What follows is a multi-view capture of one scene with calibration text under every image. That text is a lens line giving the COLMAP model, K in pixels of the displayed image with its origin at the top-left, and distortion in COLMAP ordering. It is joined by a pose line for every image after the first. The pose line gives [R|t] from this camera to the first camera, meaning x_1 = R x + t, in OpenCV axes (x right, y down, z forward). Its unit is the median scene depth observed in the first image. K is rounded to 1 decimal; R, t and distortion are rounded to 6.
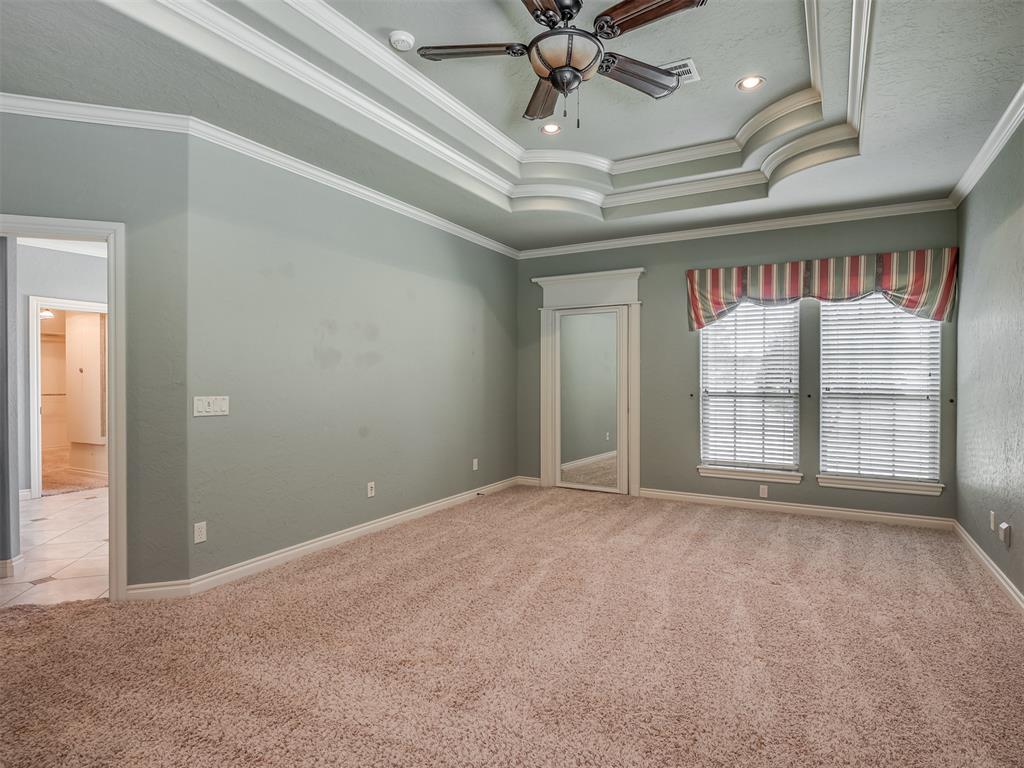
lens RADIAL K [[531.5, 0, 549.9], [0, 531.5, 382.0], [0, 0, 1]] dist [0.001069, -0.007549]
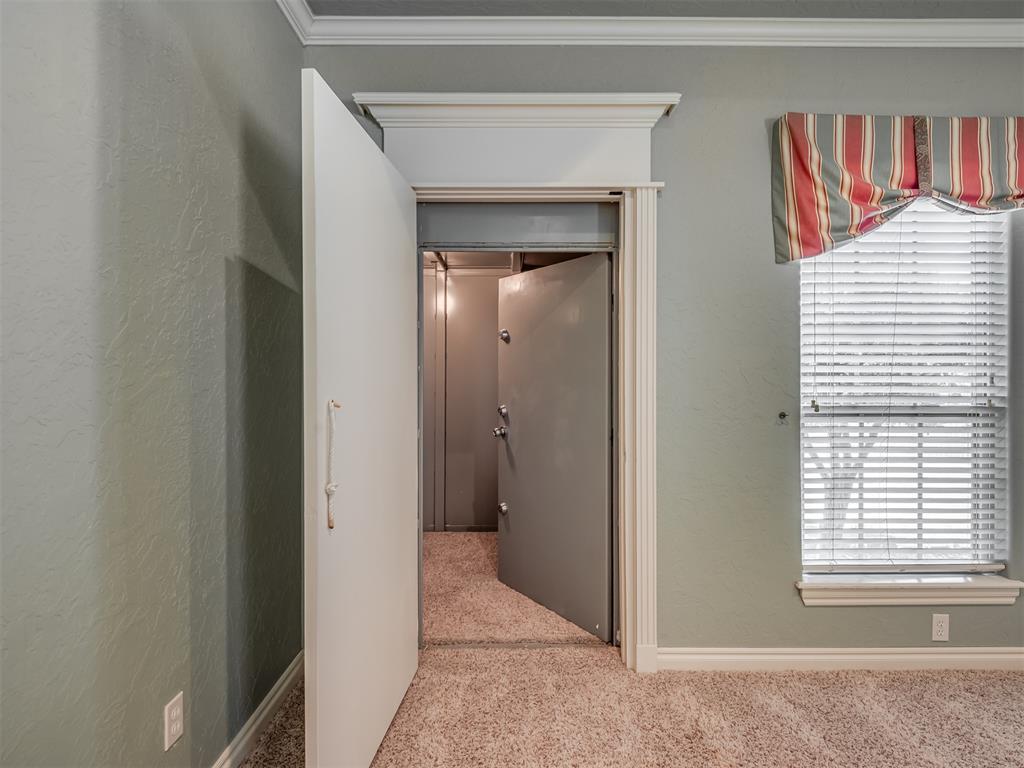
lens RADIAL K [[531.5, 0, 515.9], [0, 531.5, 380.0], [0, 0, 1]] dist [0.001069, -0.007549]
pose [[0.886224, -0.001129, 0.463256, -0.126354], [0.002434, 0.999995, -0.002220, -0.003125], [-0.463251, 0.003095, 0.886222, 0.788970]]
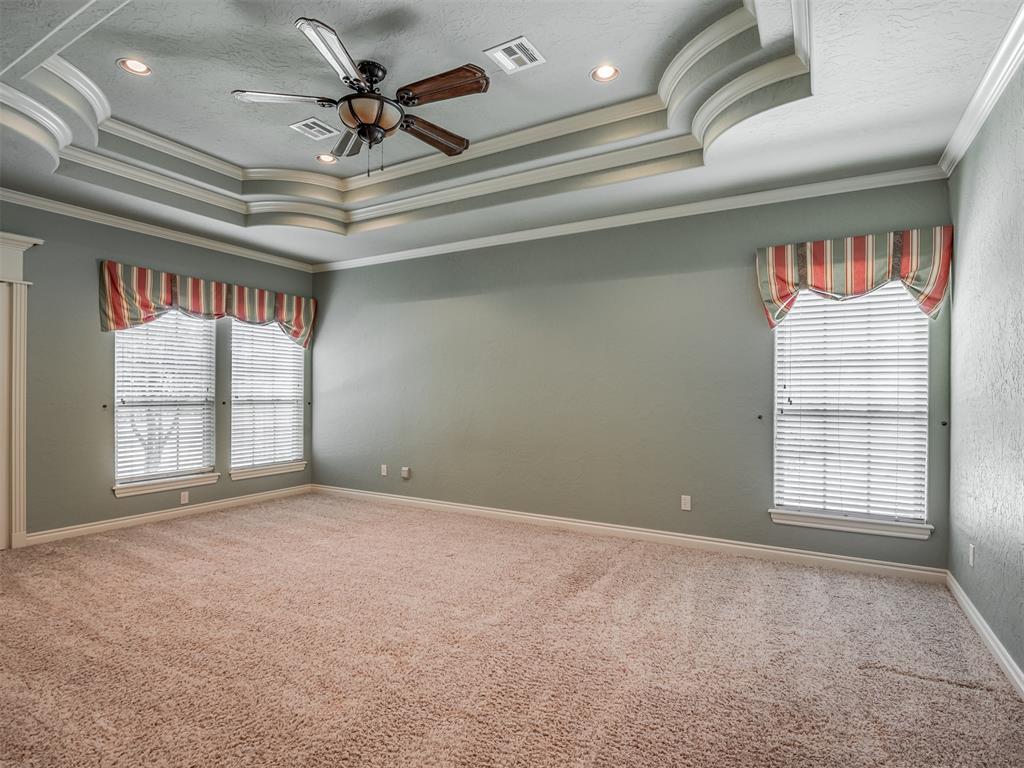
lens RADIAL K [[531.5, 0, 503.0], [0, 531.5, 389.3], [0, 0, 1]] dist [0.001069, -0.007549]
pose [[0.060967, -0.002009, 0.998138, -0.596119], [-0.003435, 0.999992, 0.002222, -0.007409], [-0.998134, -0.003564, 0.060959, 0.334816]]
